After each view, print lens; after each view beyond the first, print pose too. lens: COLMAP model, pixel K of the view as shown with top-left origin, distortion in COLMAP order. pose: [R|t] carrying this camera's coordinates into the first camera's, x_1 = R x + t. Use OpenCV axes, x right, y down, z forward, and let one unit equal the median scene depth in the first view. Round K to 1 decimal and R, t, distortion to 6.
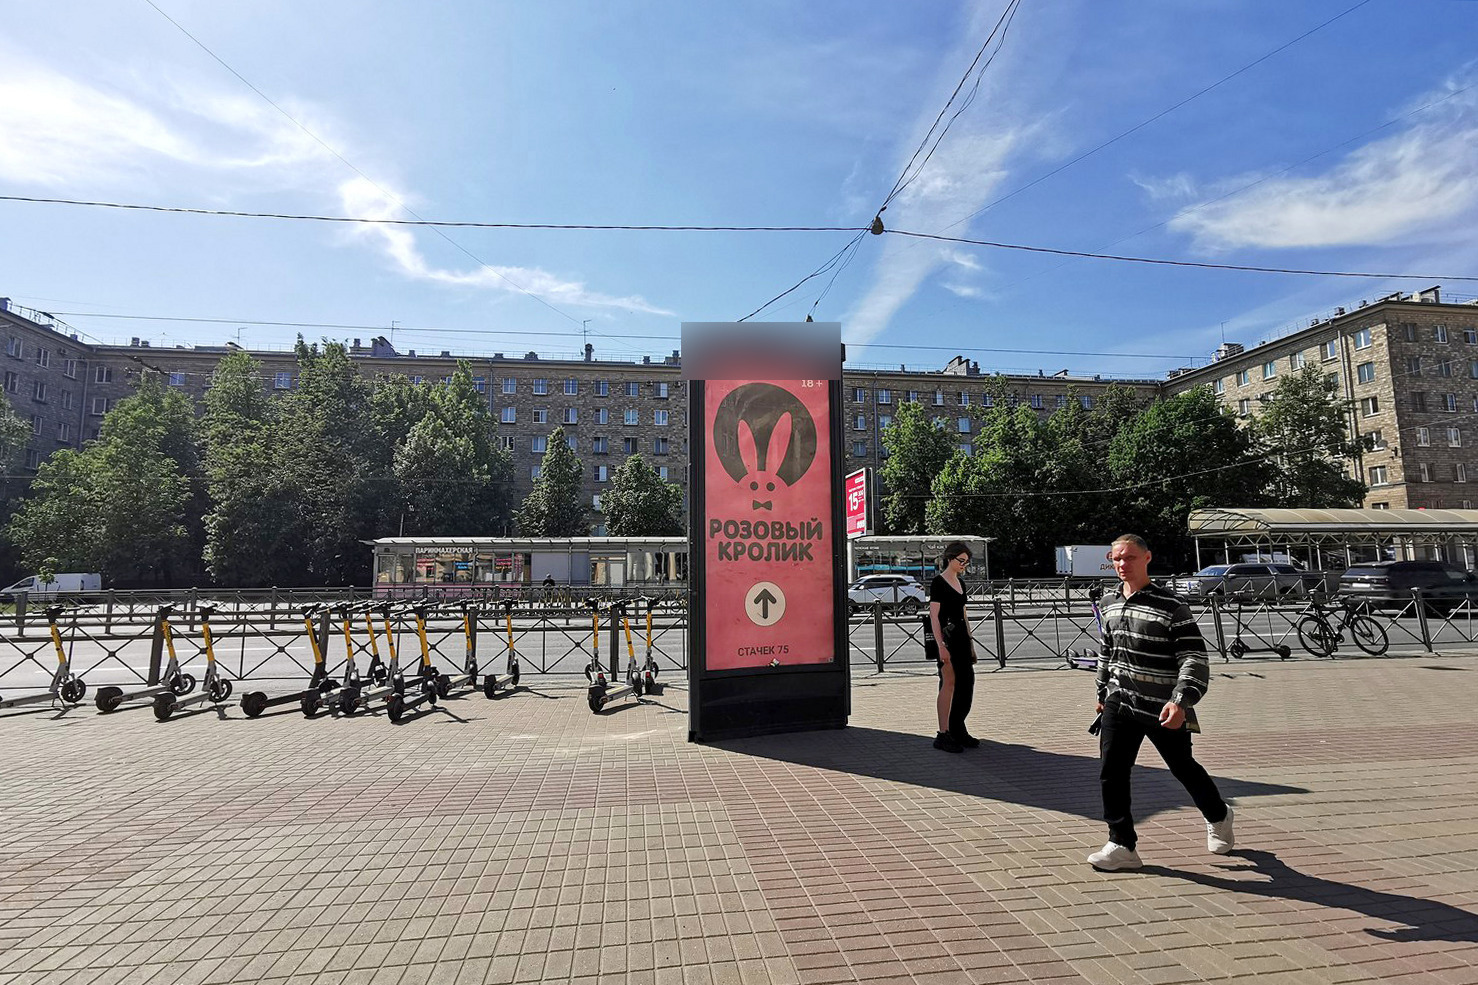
lens RADIAL K [[731.6, 0, 734.7], [0, 731.6, 496.3], [0, 0, 1]] dist [0.001731, 0.000189]
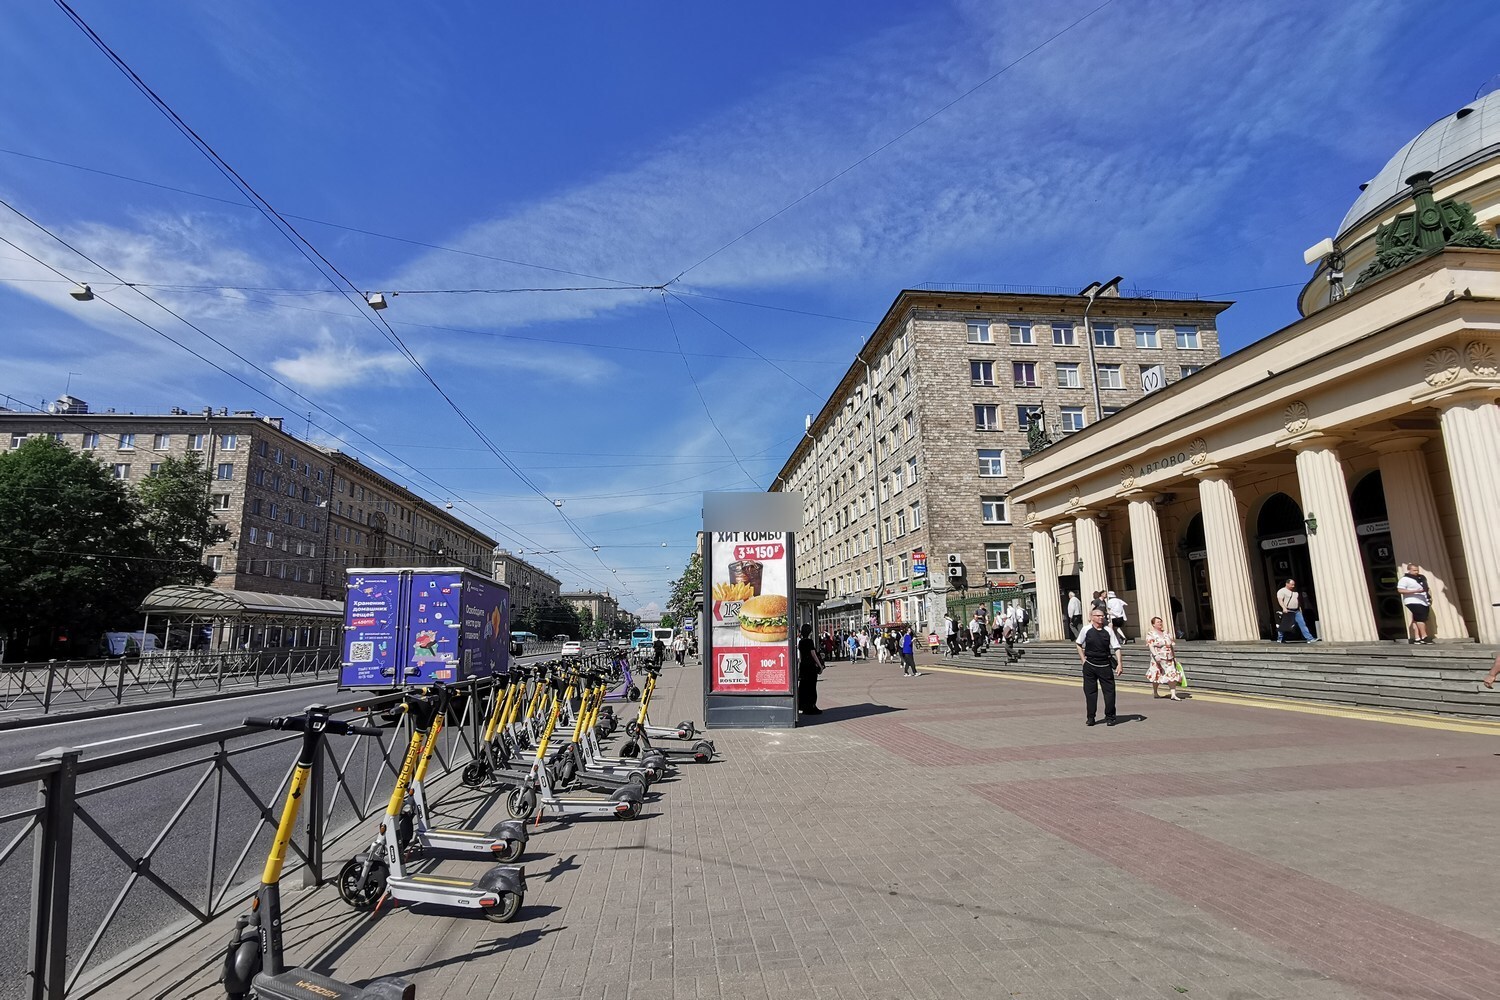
lens RADIAL K [[742.5, 0, 744.8], [0, 742.5, 501.0], [0, 0, 1]] dist [0.001731, 0.000189]
pose [[0.040313, 0.190392, 0.980880, -0.227005], [-0.094580, 0.977997, -0.185946, 0.013615], [-0.994701, -0.085275, 0.057433, 0.131378]]
